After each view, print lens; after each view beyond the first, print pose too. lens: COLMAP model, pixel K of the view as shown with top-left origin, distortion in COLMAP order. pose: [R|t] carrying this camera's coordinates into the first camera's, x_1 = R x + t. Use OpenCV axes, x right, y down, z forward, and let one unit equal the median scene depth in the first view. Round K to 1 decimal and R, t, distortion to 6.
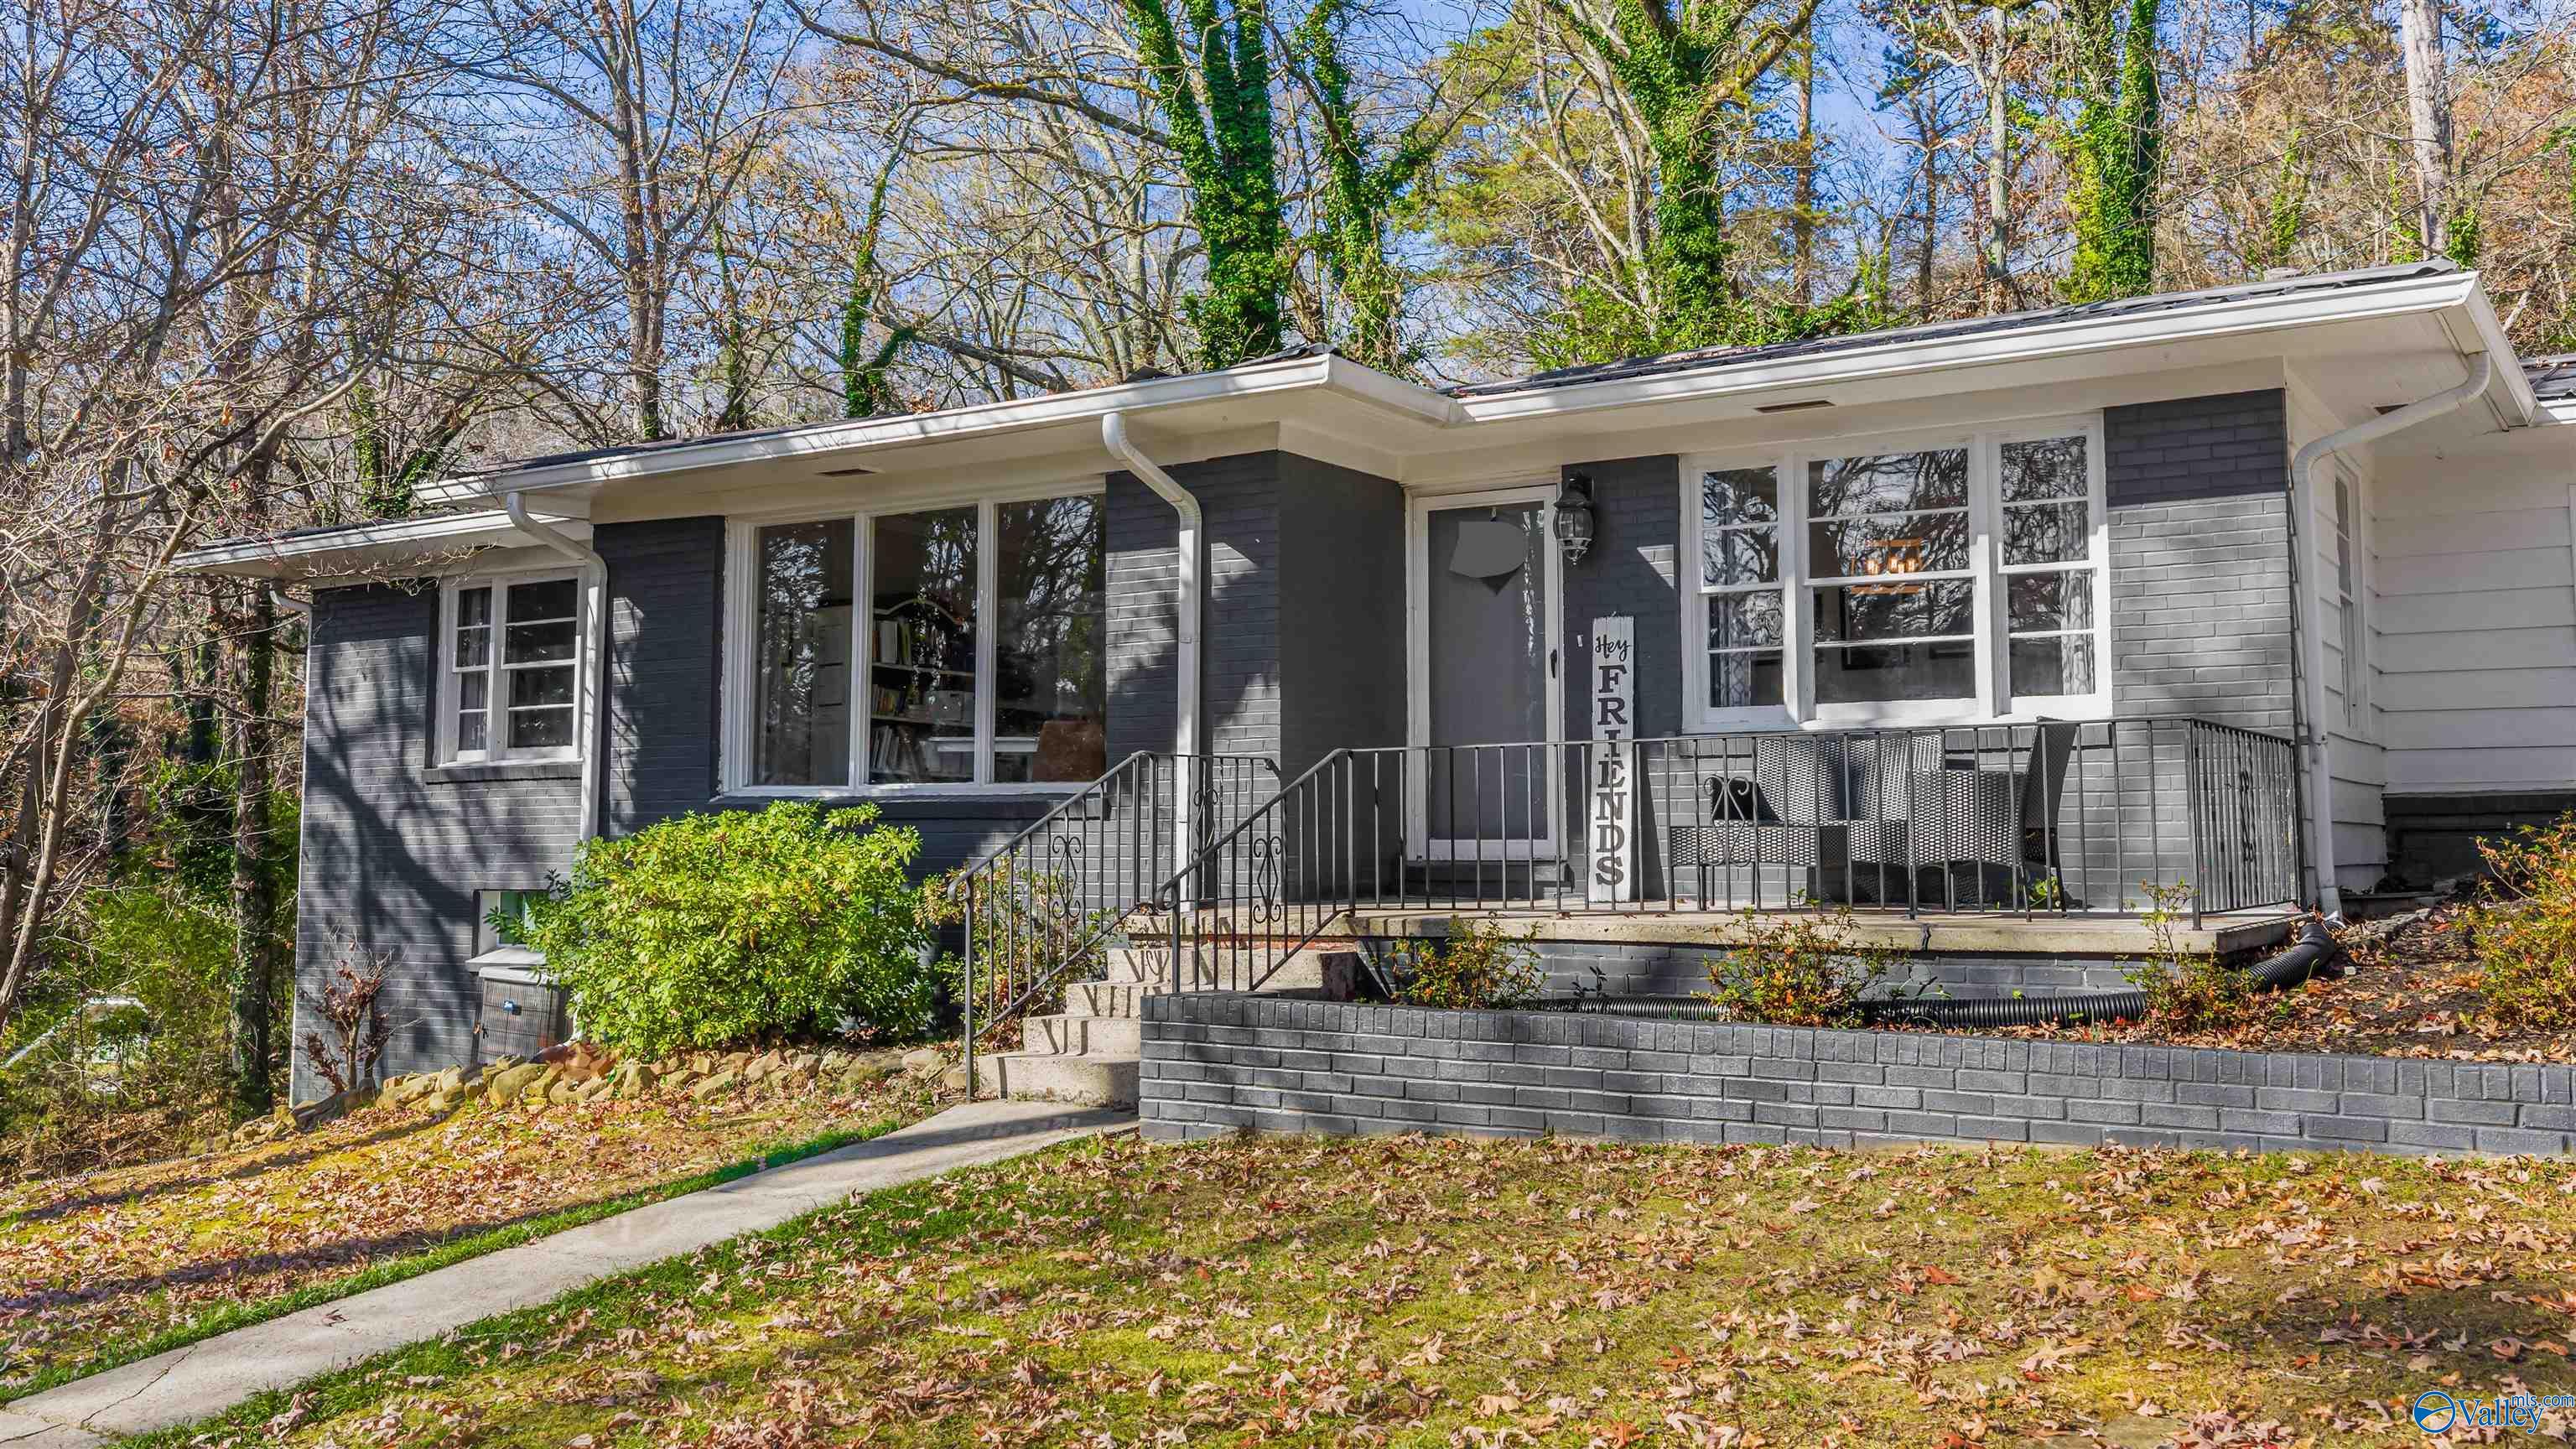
lens RADIAL K [[2115.8, 0, 1311.8], [0, 2115.8, 698.7], [0, 0, 1]] dist [0.023691, -0.037994]
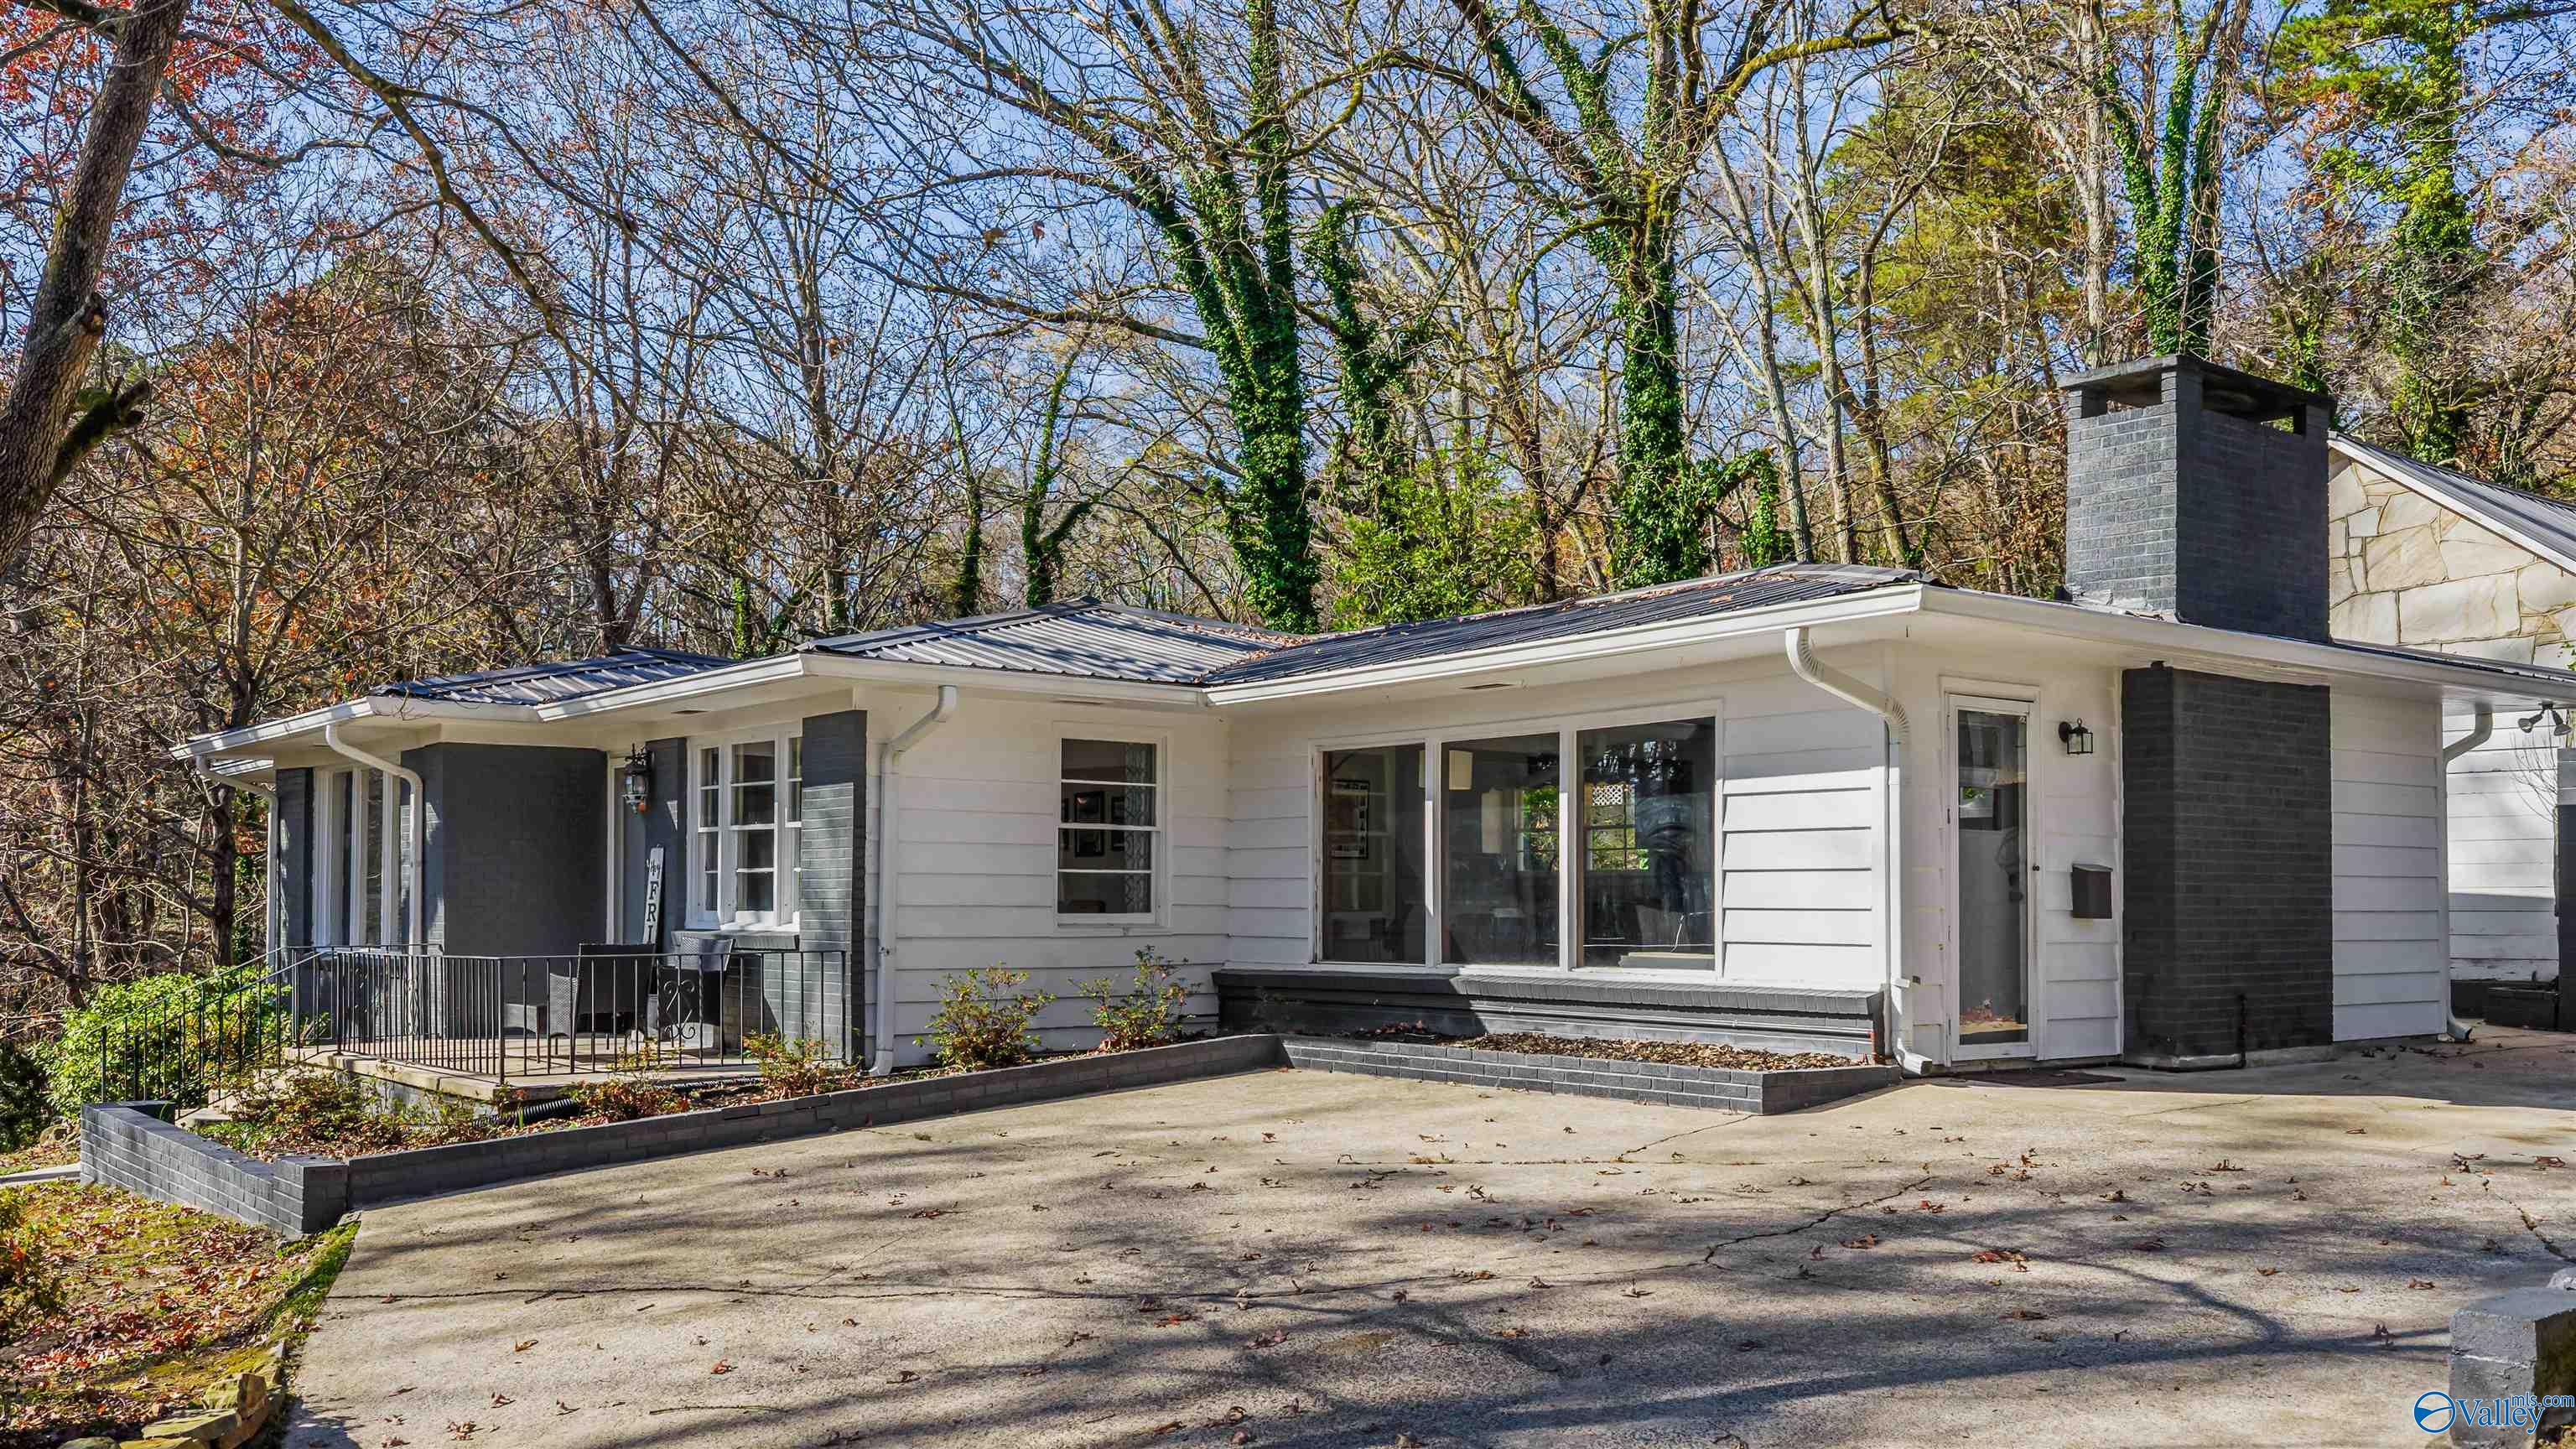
lens RADIAL K [[2115.8, 0, 1283.4], [0, 2115.8, 852.2], [0, 0, 1]] dist [0.023691, -0.037994]
pose [[0.943587, -0.002919, -0.331111, 1.044759], [0.016117, 0.999181, 0.037120, -0.083699], [0.330731, -0.040362, 0.942861, -0.246657]]
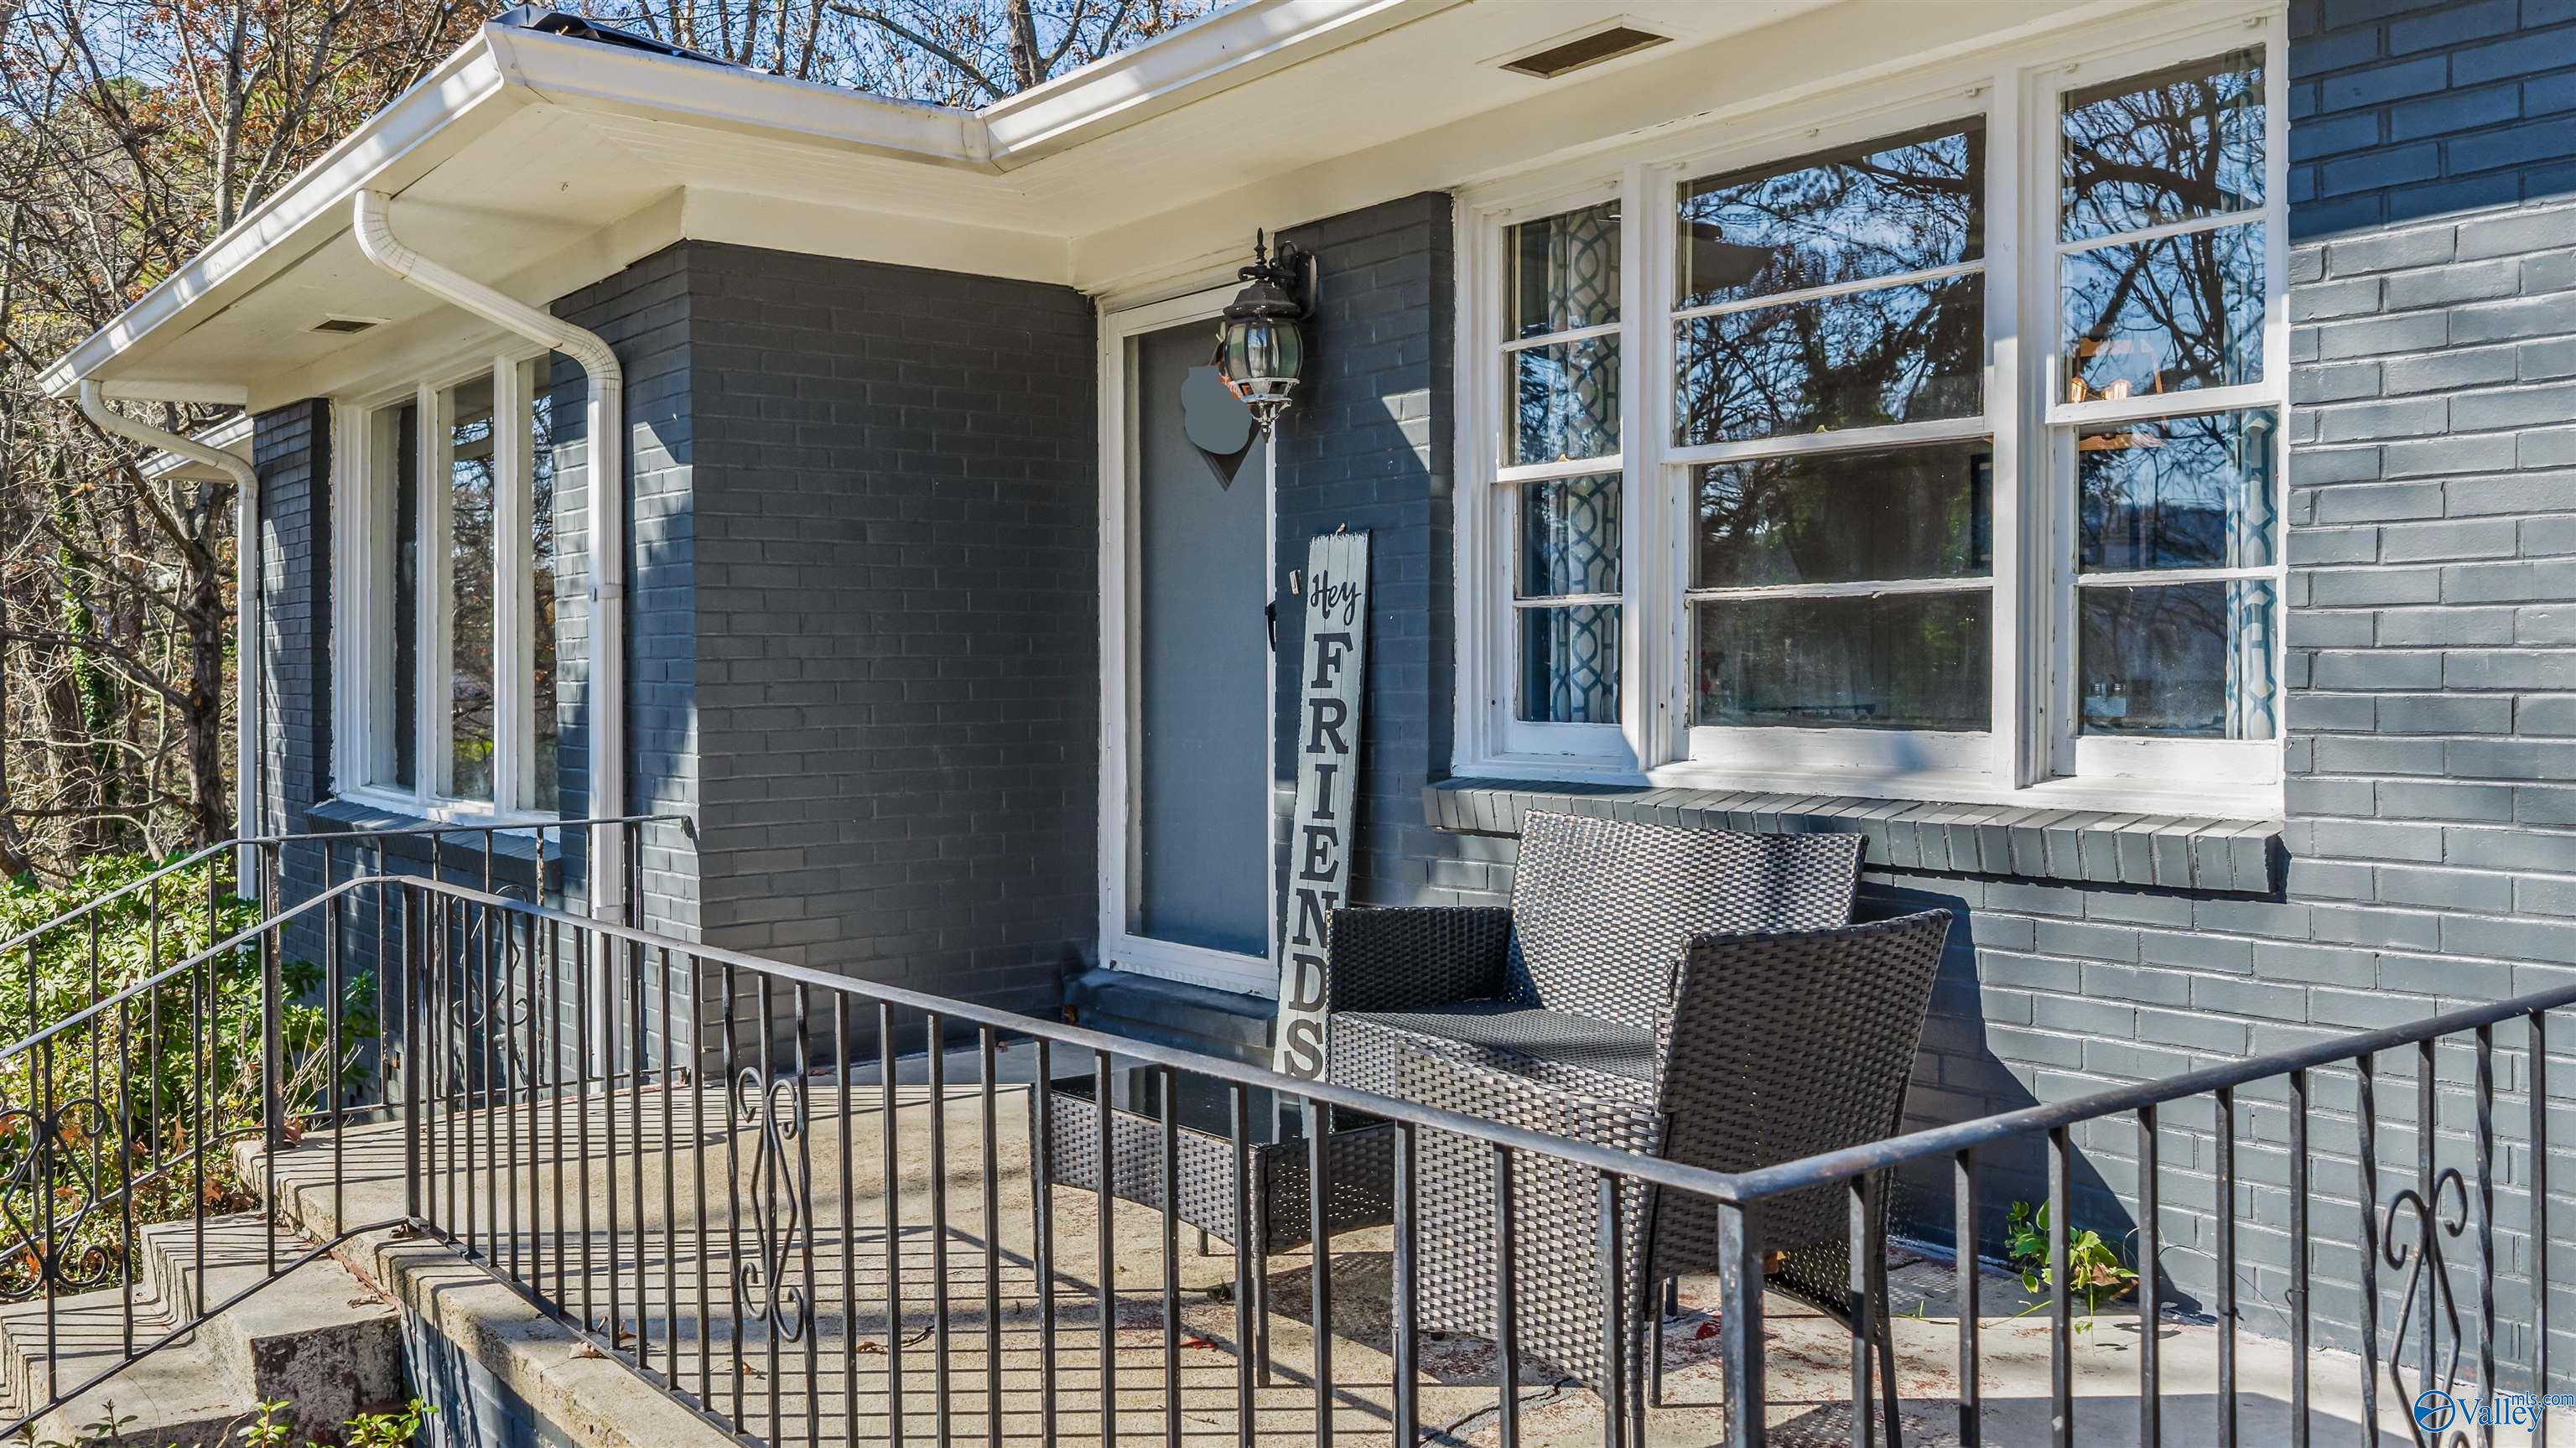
lens RADIAL K [[2115.7, 0, 1287.7], [0, 2115.7, 680.8], [0, 0, 1]] dist [0.023691, -0.037994]
pose [[0.939304, 0.002108, -0.343079, 0.302071], [0.020159, 0.997914, 0.061323, -0.035353], [0.342492, -0.064517, 0.937303, 0.531794]]
